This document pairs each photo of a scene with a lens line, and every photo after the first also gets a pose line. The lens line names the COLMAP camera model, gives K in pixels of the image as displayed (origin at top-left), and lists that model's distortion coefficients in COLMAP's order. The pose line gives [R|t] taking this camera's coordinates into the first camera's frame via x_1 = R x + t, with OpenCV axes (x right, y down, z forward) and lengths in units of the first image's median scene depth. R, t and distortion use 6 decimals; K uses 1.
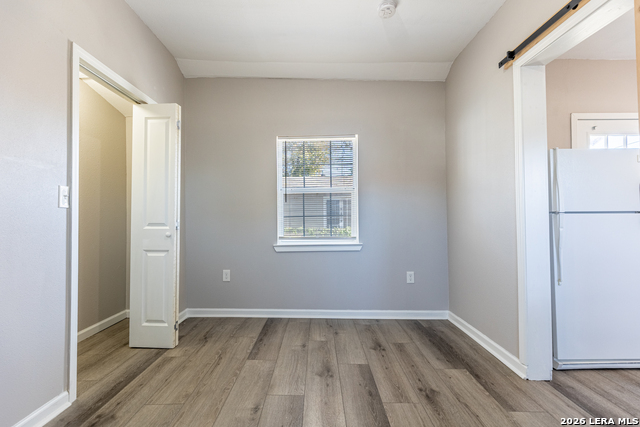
lens RADIAL K [[289.4, 0, 320.8], [0, 289.4, 213.2], [0, 0, 1]] dist [0.008336, -0.001520]
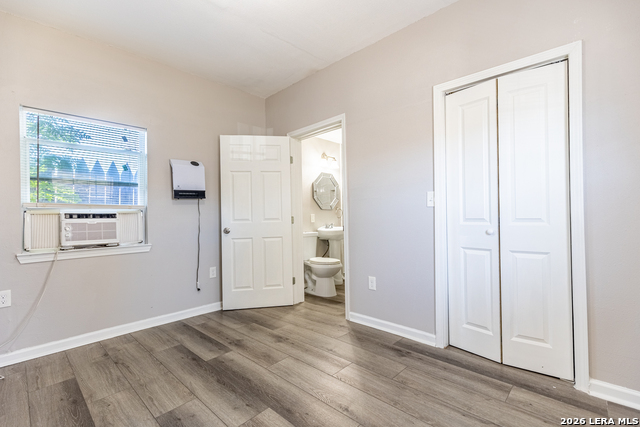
lens RADIAL K [[289.4, 0, 322.5], [0, 289.4, 211.6], [0, 0, 1]] dist [0.008336, -0.001520]
pose [[-0.693774, 0.003616, -0.720184, 0.383899], [0.029901, 0.999270, -0.023787, 0.017052], [0.719572, -0.038037, -0.693376, 1.175317]]
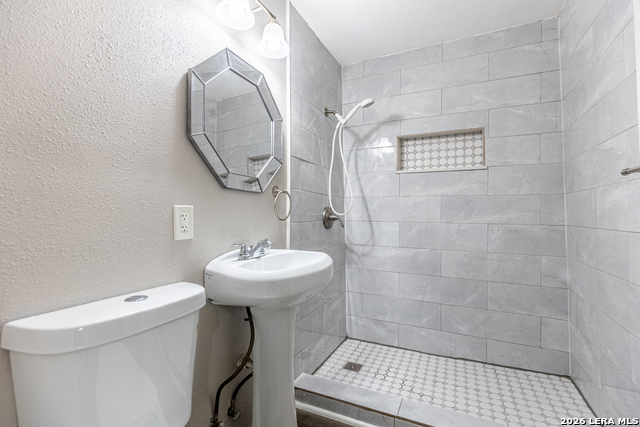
lens RADIAL K [[289.4, 0, 324.2], [0, 289.4, 211.9], [0, 0, 1]] dist [0.008336, -0.001520]
pose [[-0.426349, -0.003345, -0.904552, -0.685558], [0.015250, 0.999824, -0.010885, 0.004912], [0.904430, -0.018436, -0.426223, 0.141719]]
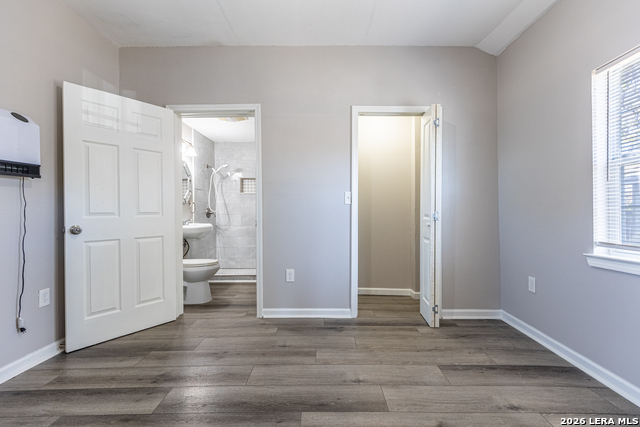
lens RADIAL K [[289.4, 0, 323.4], [0, 289.4, 211.9], [0, 0, 1]] dist [0.008336, -0.001520]
pose [[-0.006245, 0.002984, -0.999976, 0.629706], [0.016205, 0.999865, 0.002883, 0.014756], [0.999849, -0.016187, -0.006293, 0.628291]]
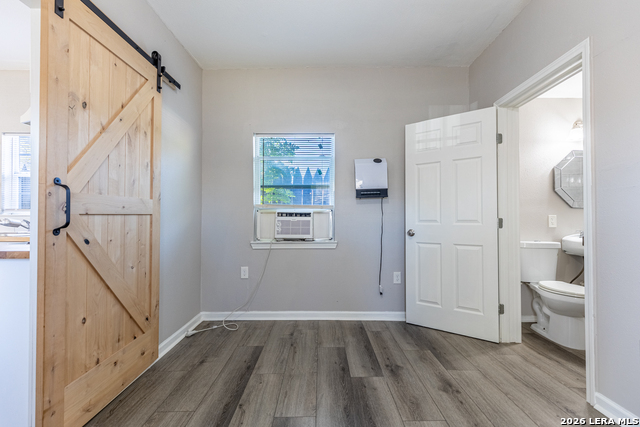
lens RADIAL K [[289.4, 0, 321.3], [0, 289.4, 213.2], [0, 0, 1]] dist [0.008336, -0.001520]
pose [[-0.999935, 0.002274, 0.011185, 0.042017], [0.001943, 0.999563, -0.029487, 0.013863], [-0.011247, -0.029463, -0.999503, 1.095151]]
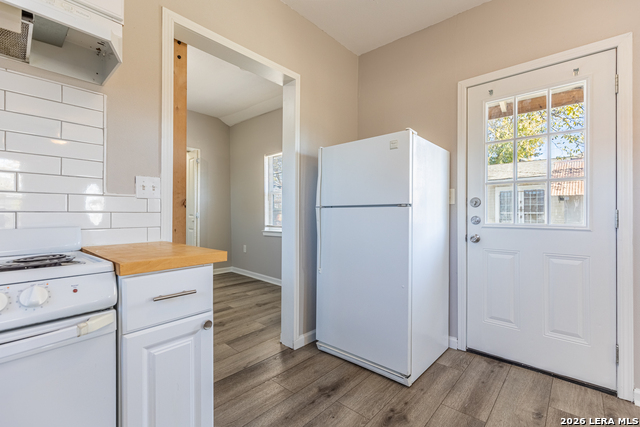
lens RADIAL K [[289.4, 0, 320.5], [0, 289.4, 211.7], [0, 0, 1]] dist [0.008336, -0.001520]
pose [[0.732423, 0.000170, -0.680850, 1.439038], [0.007237, 0.999942, 0.008035, 0.006792], [0.680811, -0.010812, 0.732379, 0.189736]]
